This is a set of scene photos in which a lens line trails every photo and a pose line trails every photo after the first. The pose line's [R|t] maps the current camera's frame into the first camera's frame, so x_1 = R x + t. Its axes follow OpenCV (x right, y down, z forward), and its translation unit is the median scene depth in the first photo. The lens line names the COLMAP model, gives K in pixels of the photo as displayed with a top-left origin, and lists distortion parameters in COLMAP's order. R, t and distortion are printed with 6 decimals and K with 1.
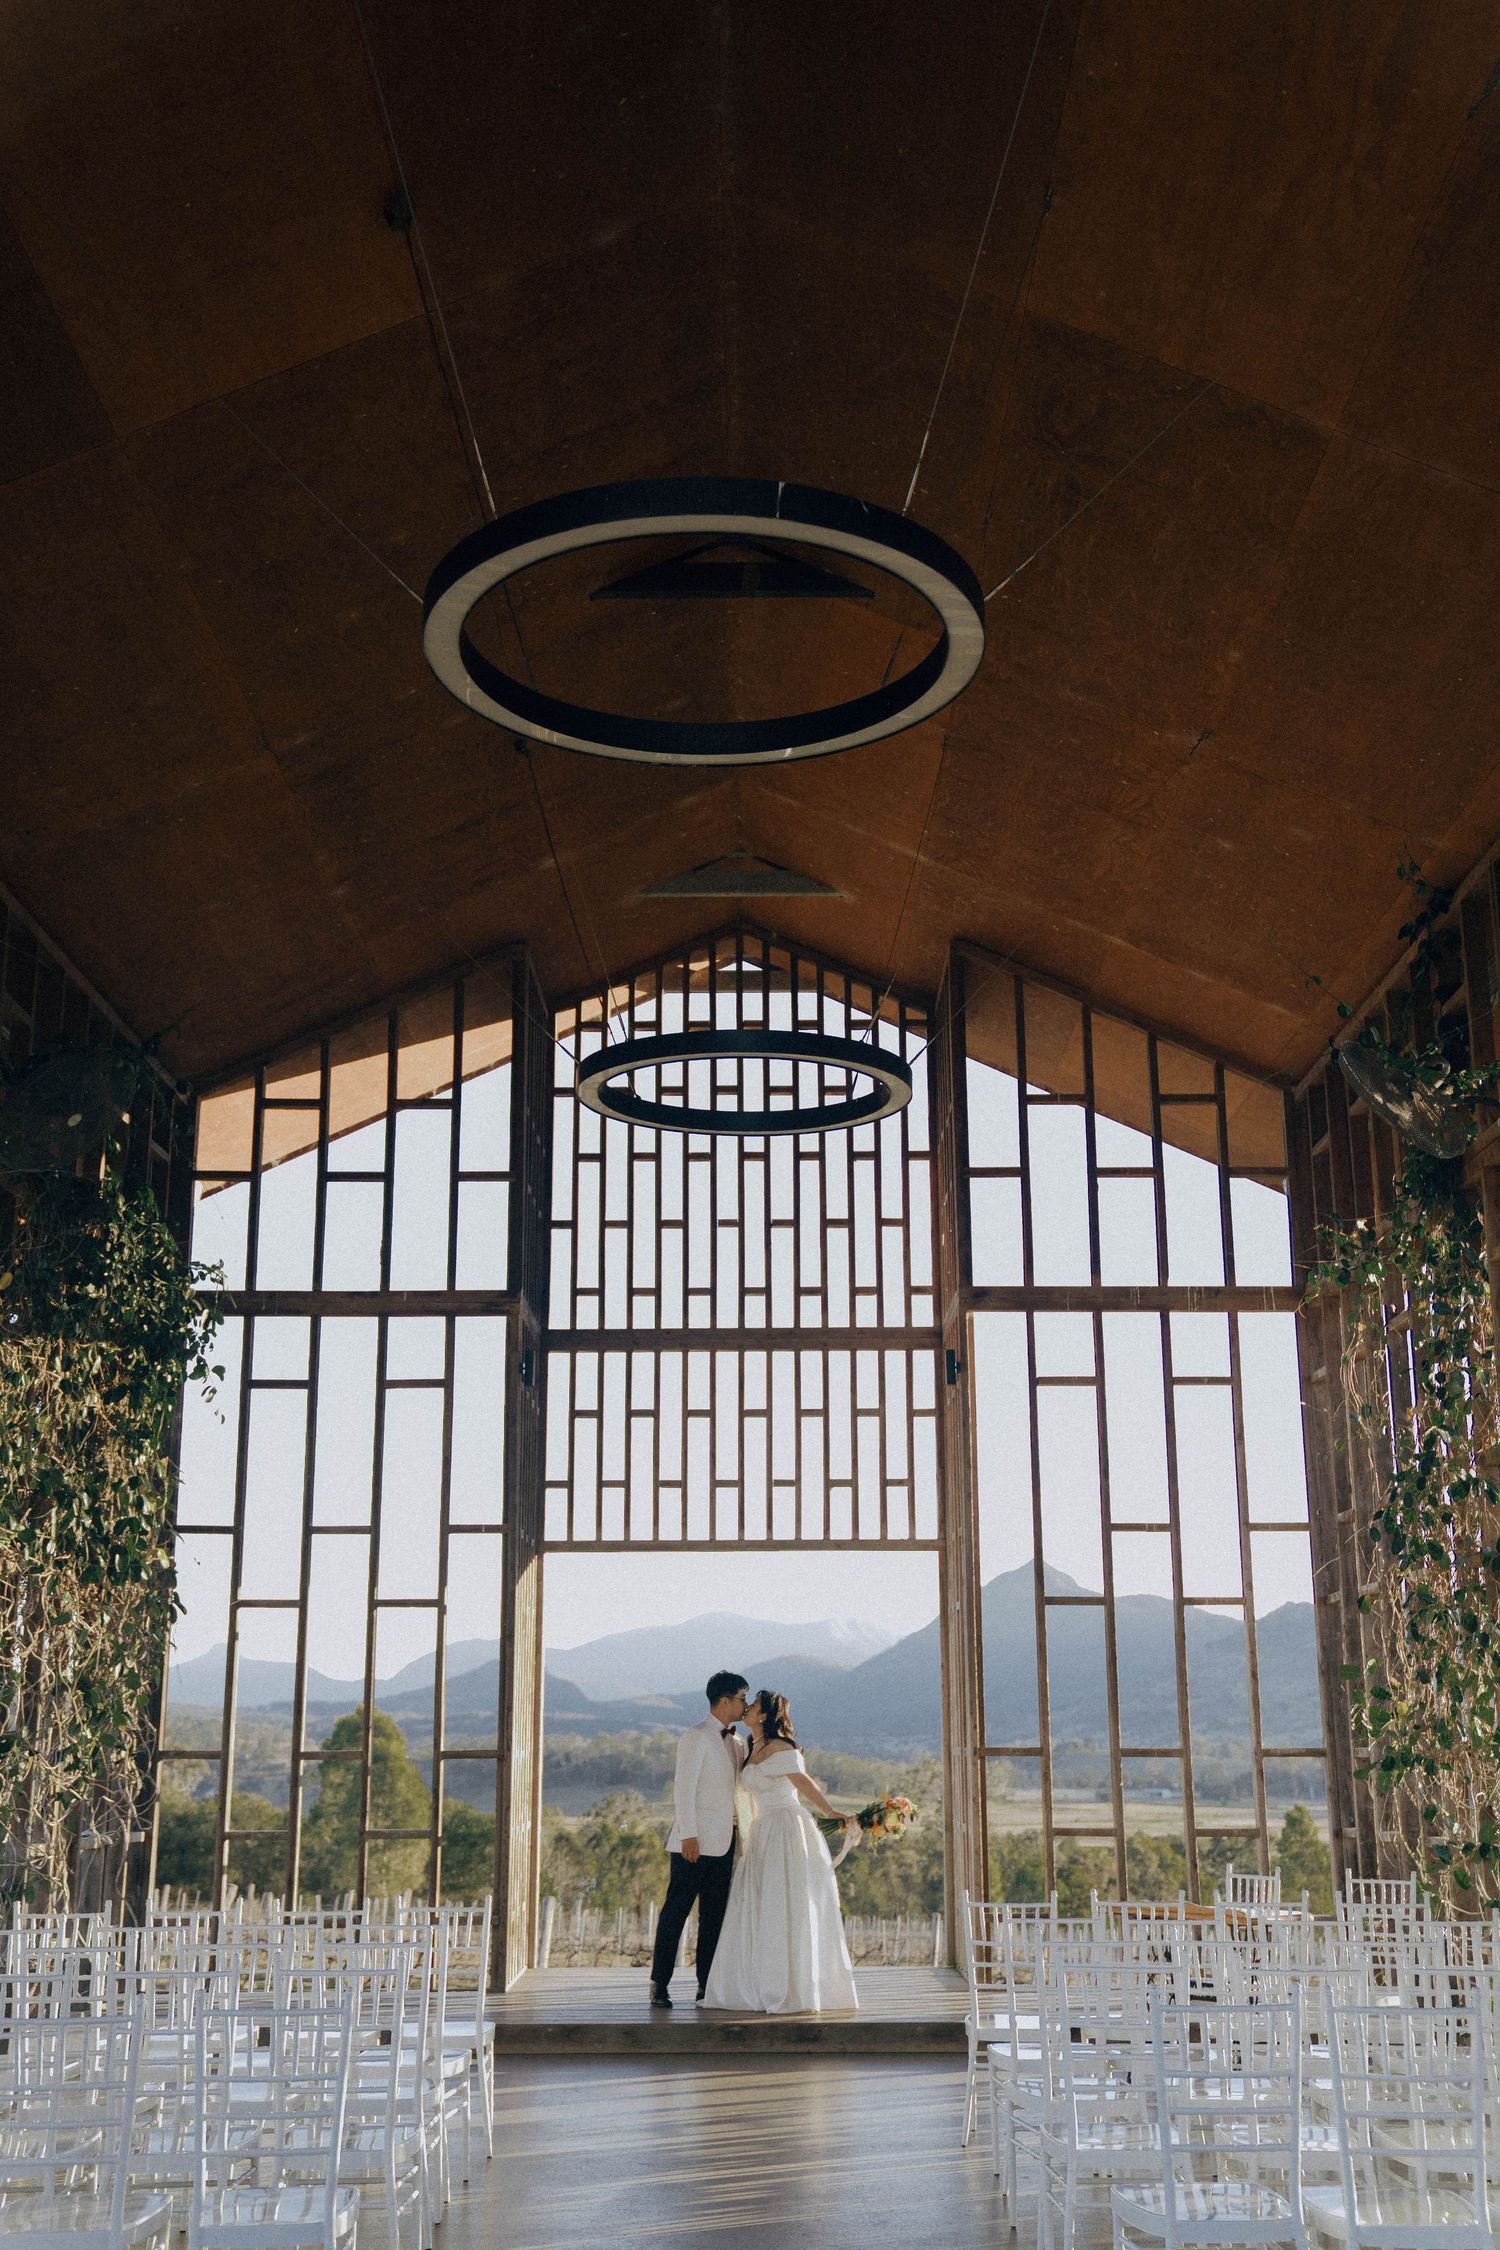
lens RADIAL K [[2355.9, 0, 753.8], [0, 2355.9, 1140.1], [0, 0, 1]] dist [0.067851, 0.000000]
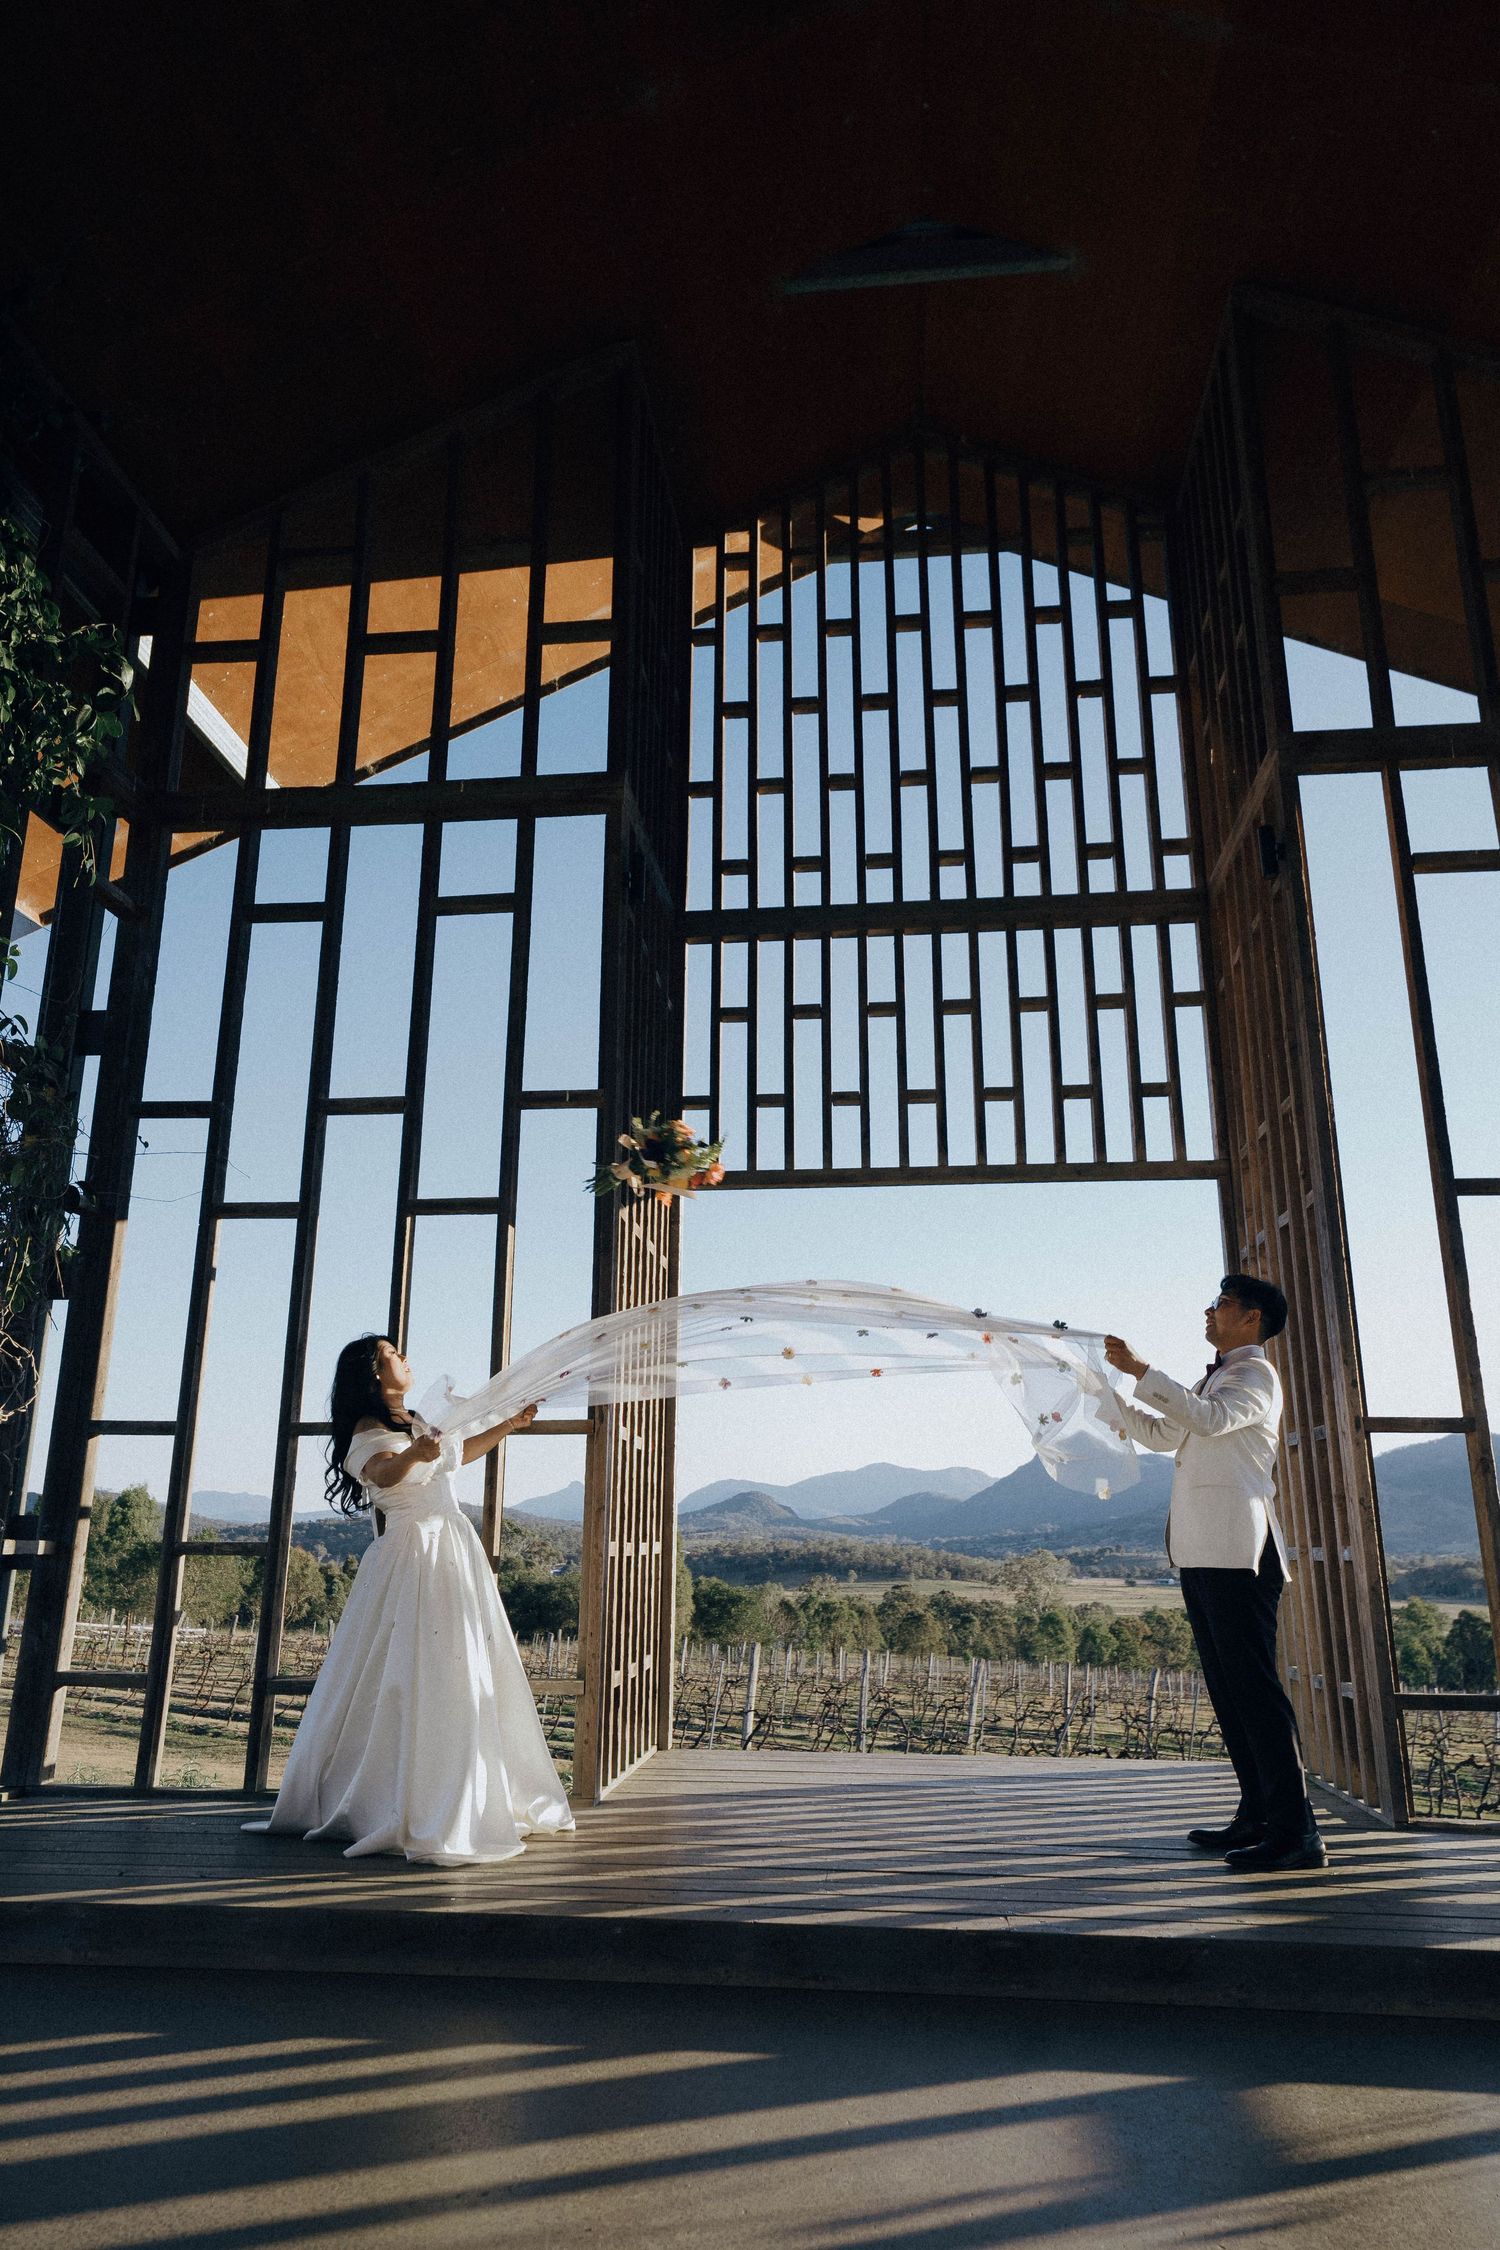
lens RADIAL K [[1473.9, 0, 745.7], [0, 1473.9, 1113.1], [0, 0, 1]] dist [0.021631, -0.006200]
pose [[0.994698, -0.020469, -0.100785, -0.019790], [0.016905, 0.999206, -0.036088, 0.166565], [0.101444, 0.034192, 0.994254, 0.529850]]
